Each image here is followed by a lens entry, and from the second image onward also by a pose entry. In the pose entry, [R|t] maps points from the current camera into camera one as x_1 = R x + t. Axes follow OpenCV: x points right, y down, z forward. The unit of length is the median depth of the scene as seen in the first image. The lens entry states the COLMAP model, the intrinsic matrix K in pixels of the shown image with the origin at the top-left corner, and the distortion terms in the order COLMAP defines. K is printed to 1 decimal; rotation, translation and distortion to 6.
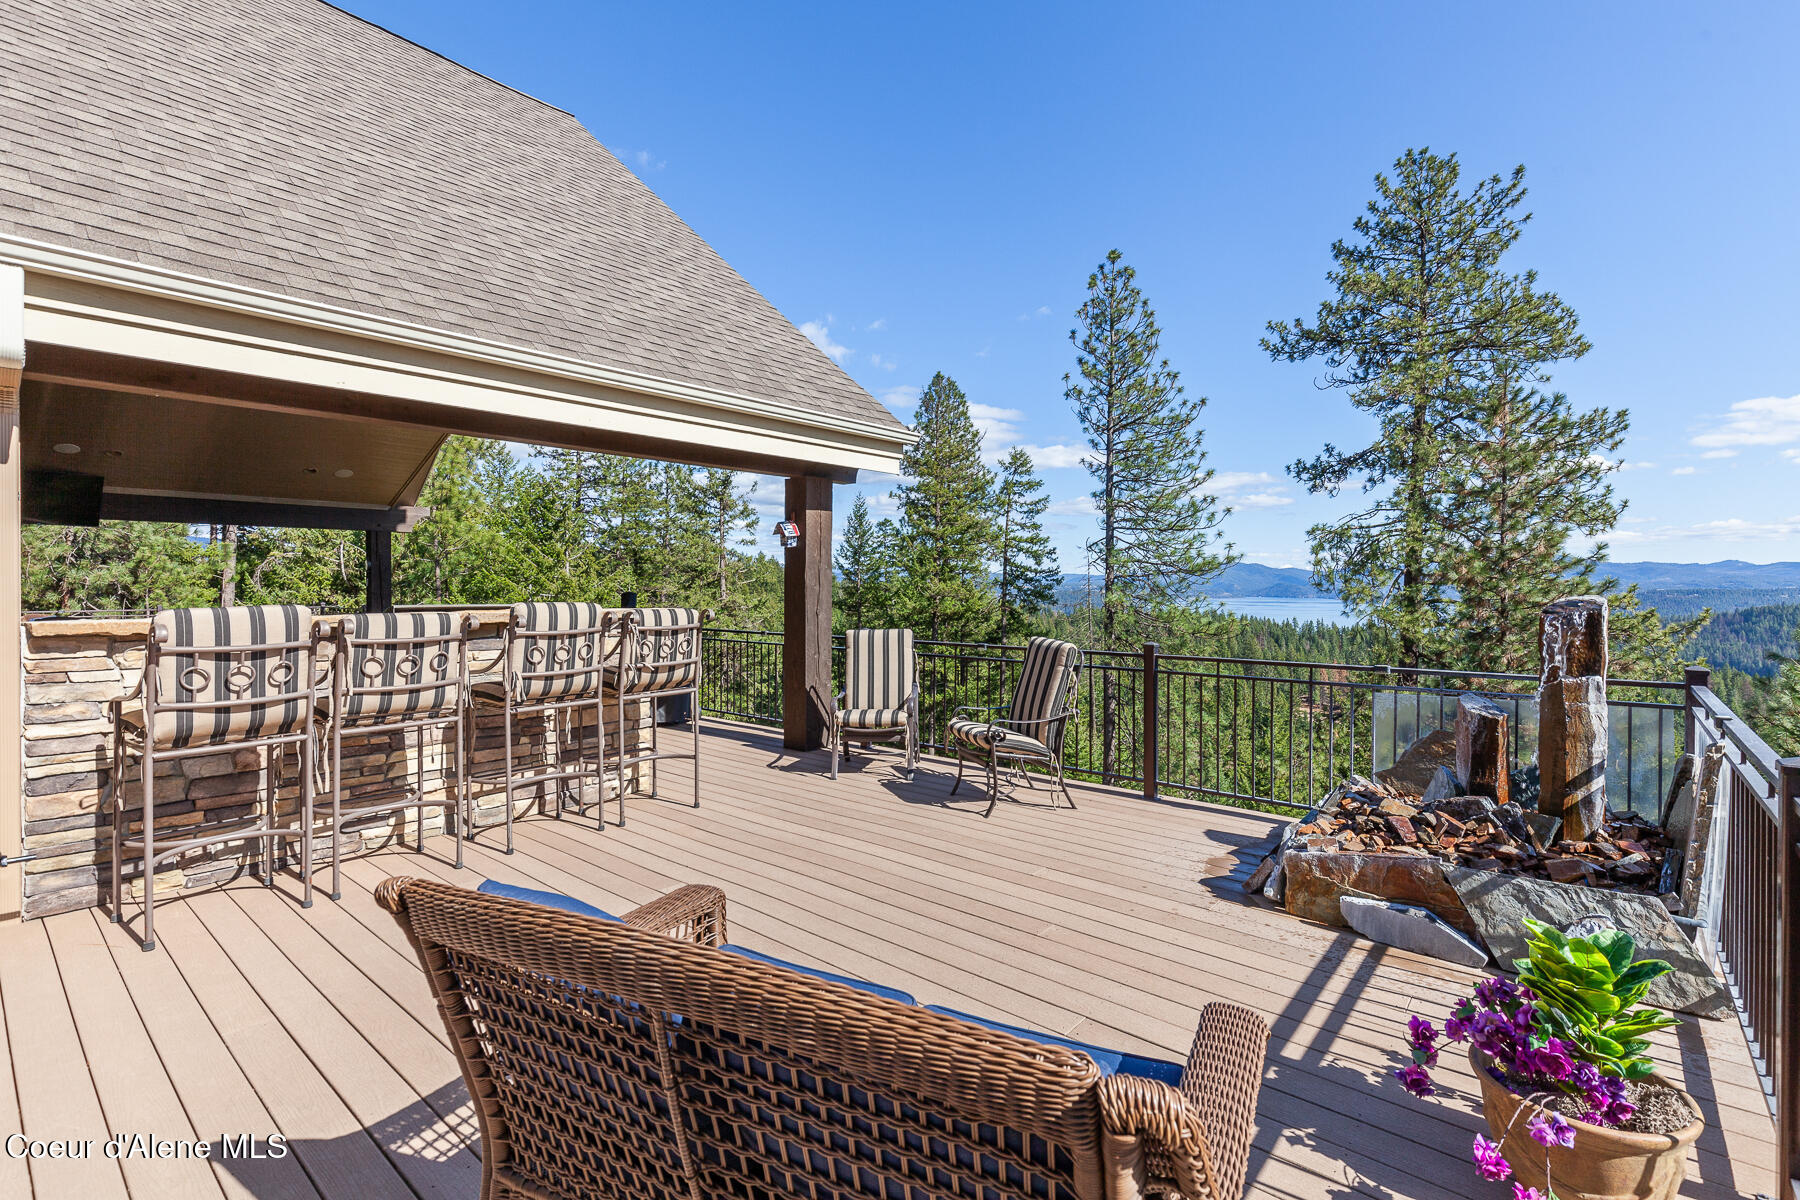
lens RADIAL K [[821.7, 0, 900.1], [0, 821.7, 592.7], [0, 0, 1]] dist [0.002429, -0.000209]
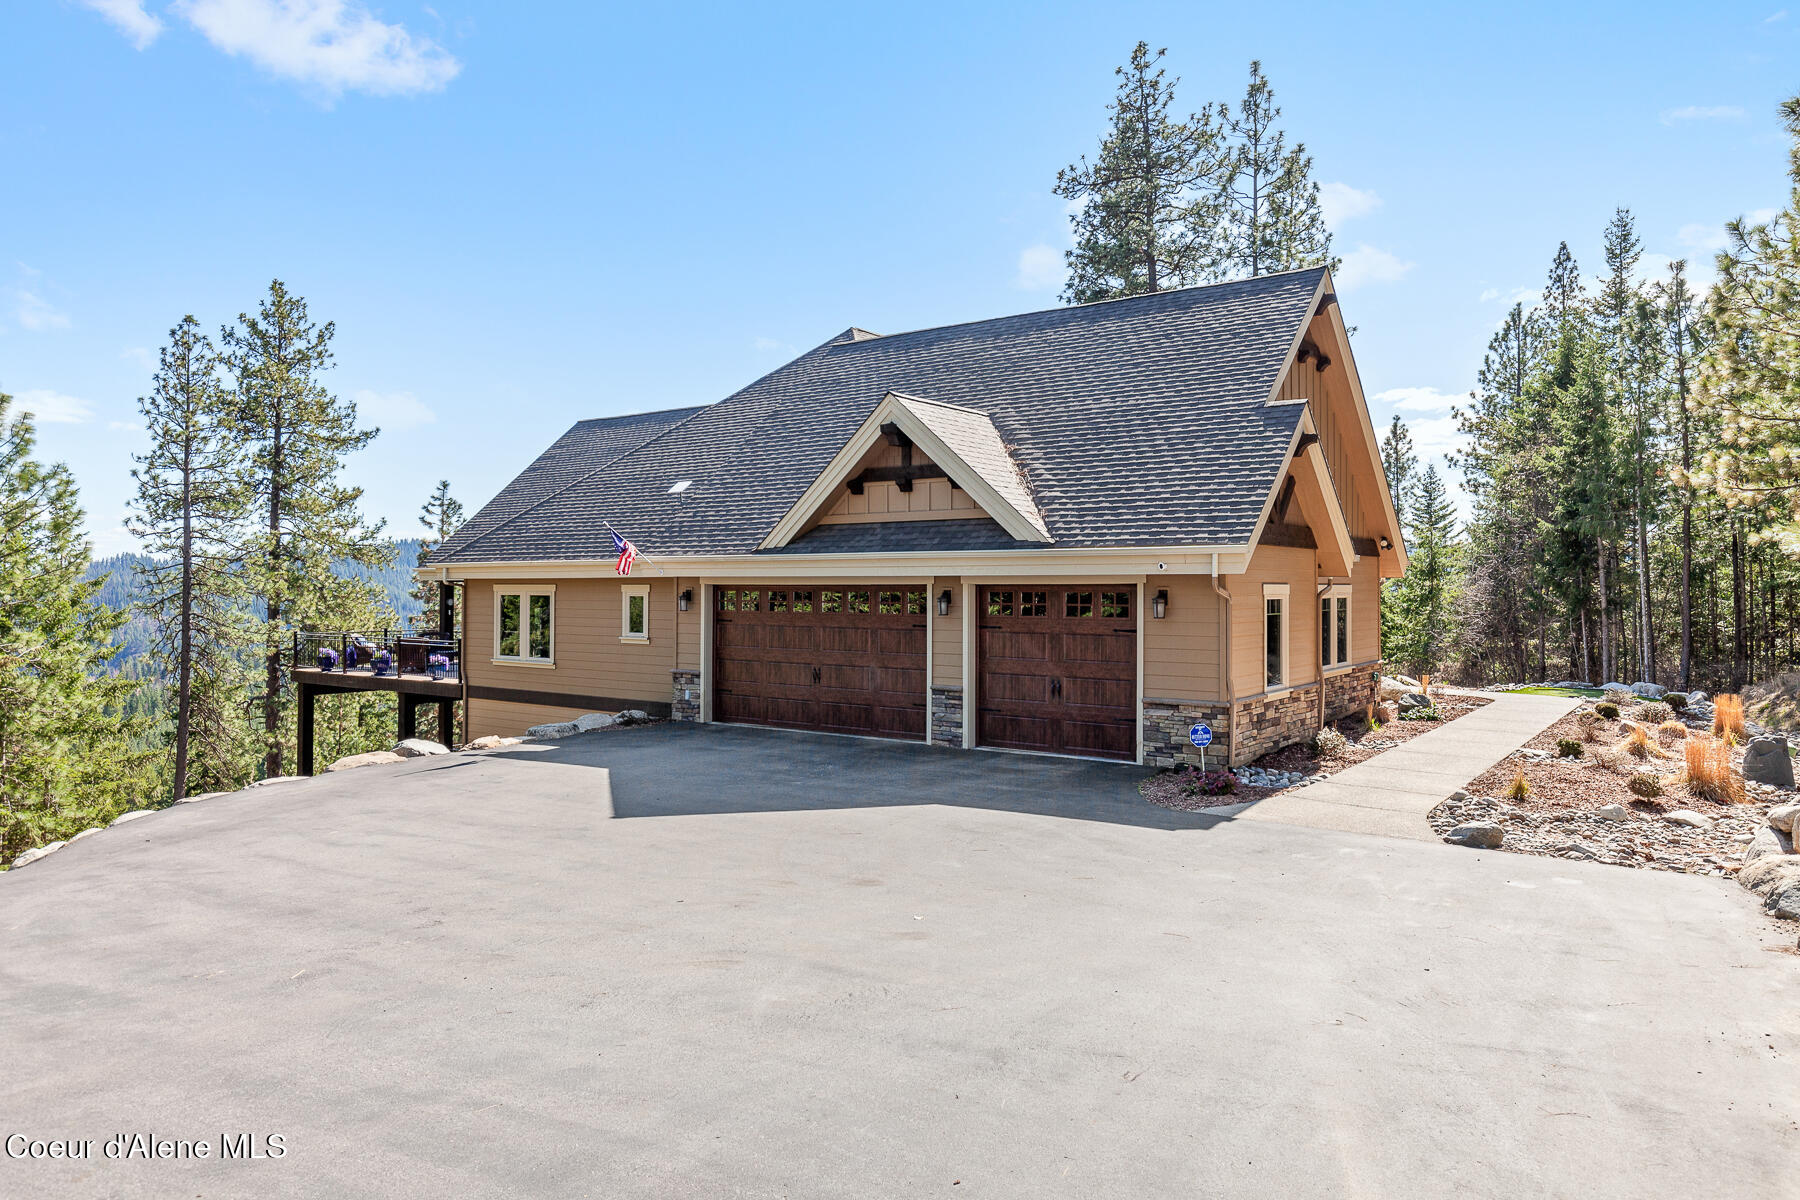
lens RADIAL K [[1215.1, 0, 900.0], [0, 1215.1, 600.0], [0, 0, 1]] dist [-0.001683, -0.073866]
pose [[-0.071928, -0.009450, 0.997365, -1.463513], [0.003579, 0.999946, 0.009733, -0.026988], [-0.997403, 0.004269, -0.071891, 0.120896]]
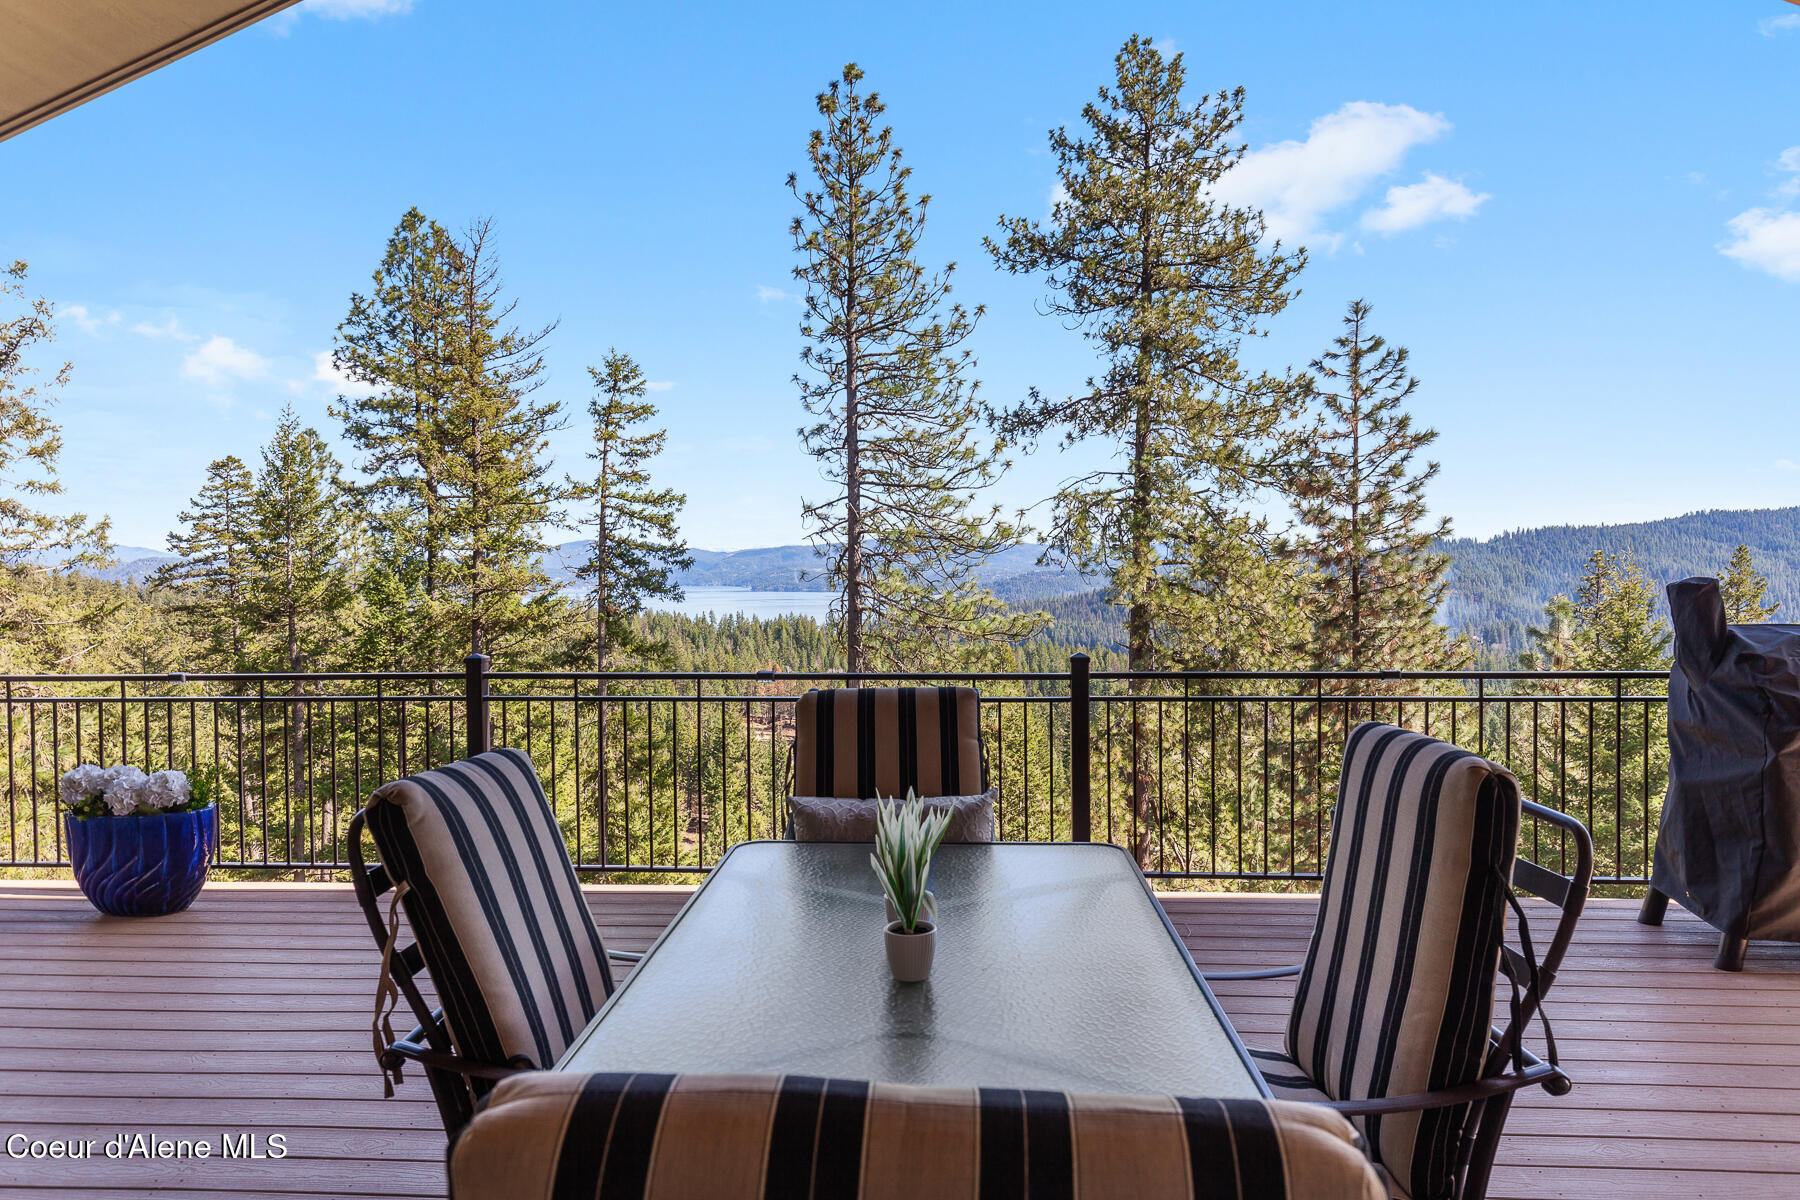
lens RADIAL K [[1124.9, 0, 907.2], [0, 1124.9, 591.5], [0, 0, 1]] dist [0.007773, 0.001135]
pose [[0.803496, -0.020516, 0.594957, -0.248788], [0.015472, 0.999788, 0.013580, -0.001887], [-0.595109, -0.001706, 0.803643, 0.233556]]
